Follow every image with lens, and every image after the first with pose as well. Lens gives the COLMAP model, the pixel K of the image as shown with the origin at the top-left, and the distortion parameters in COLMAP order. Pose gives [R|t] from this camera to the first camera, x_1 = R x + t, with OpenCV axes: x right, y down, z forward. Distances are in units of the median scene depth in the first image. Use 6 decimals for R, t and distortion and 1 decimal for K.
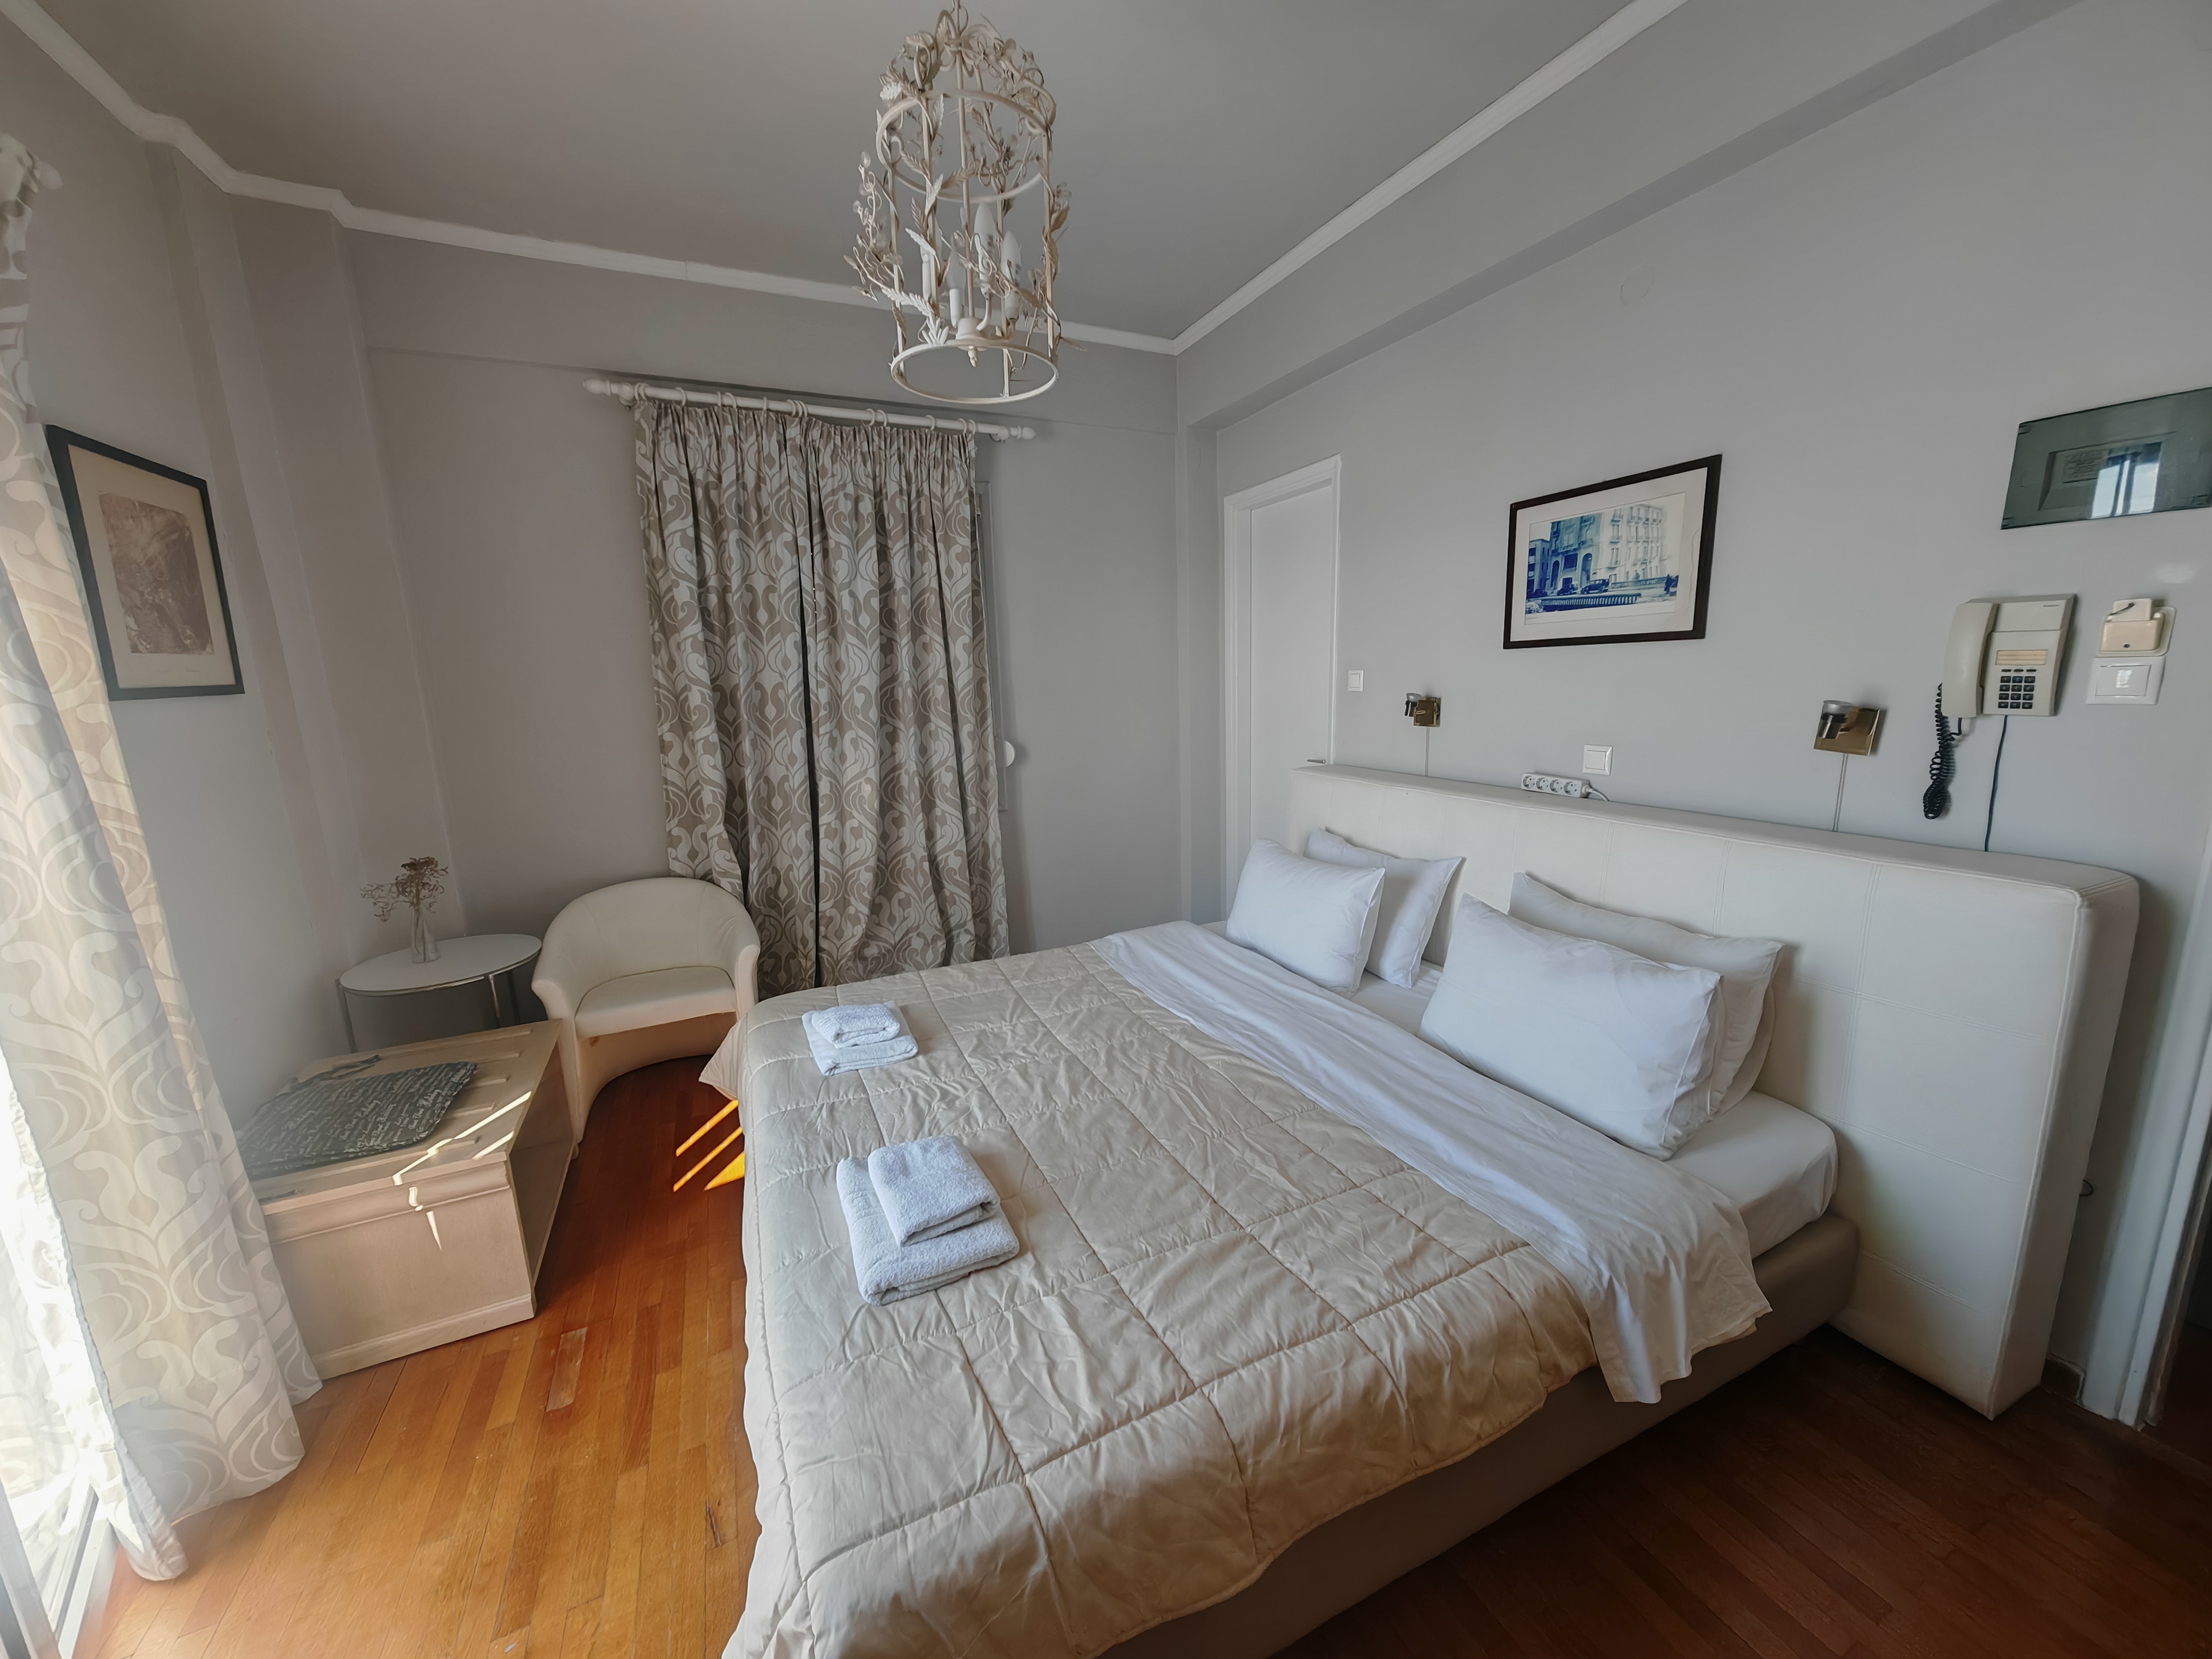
lens RADIAL K [[828.6, 0, 1107.0], [0, 828.6, 828.2], [0, 0, 1]] dist [0.003243, -0.000018]
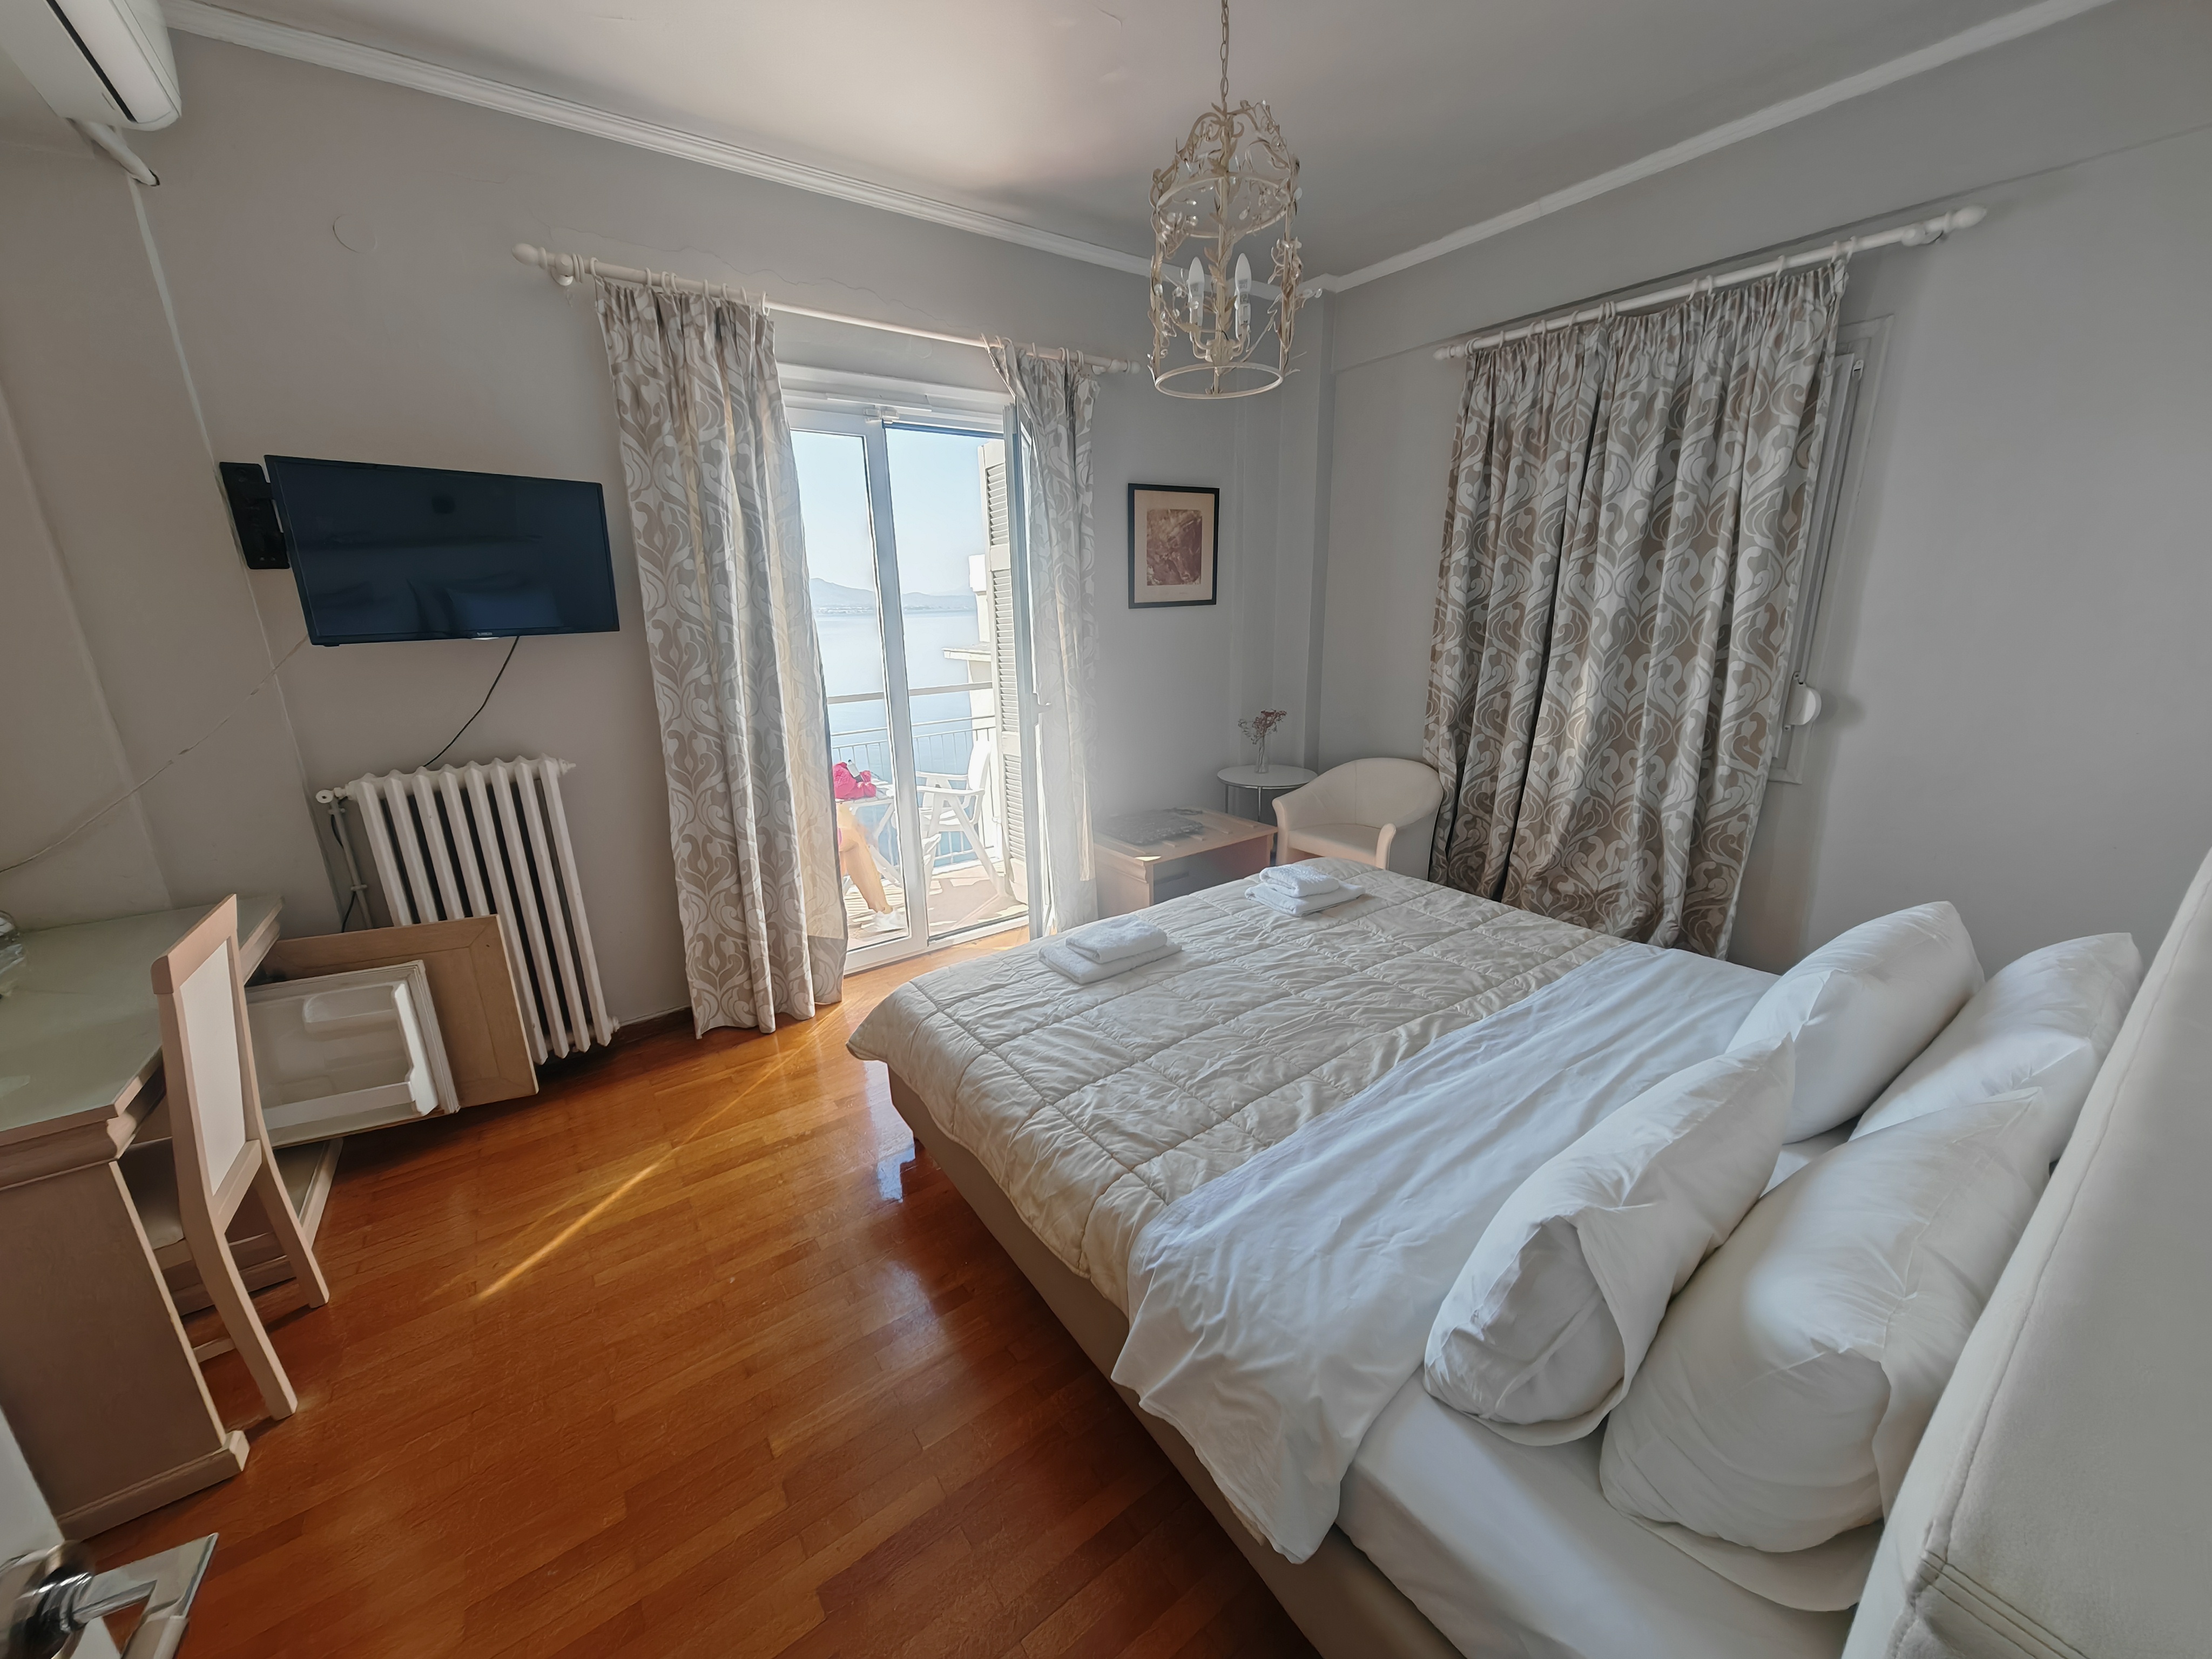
lens RADIAL K [[828.6, 0, 1102.4], [0, 828.6, 831.1], [0, 0, 1]] dist [0.003243, -0.000018]
pose [[0.186835, 0.285378, -0.940028, 0.572078], [-0.171141, 0.951700, 0.254907, -0.077797], [0.967369, 0.113252, 0.226651, 0.279350]]
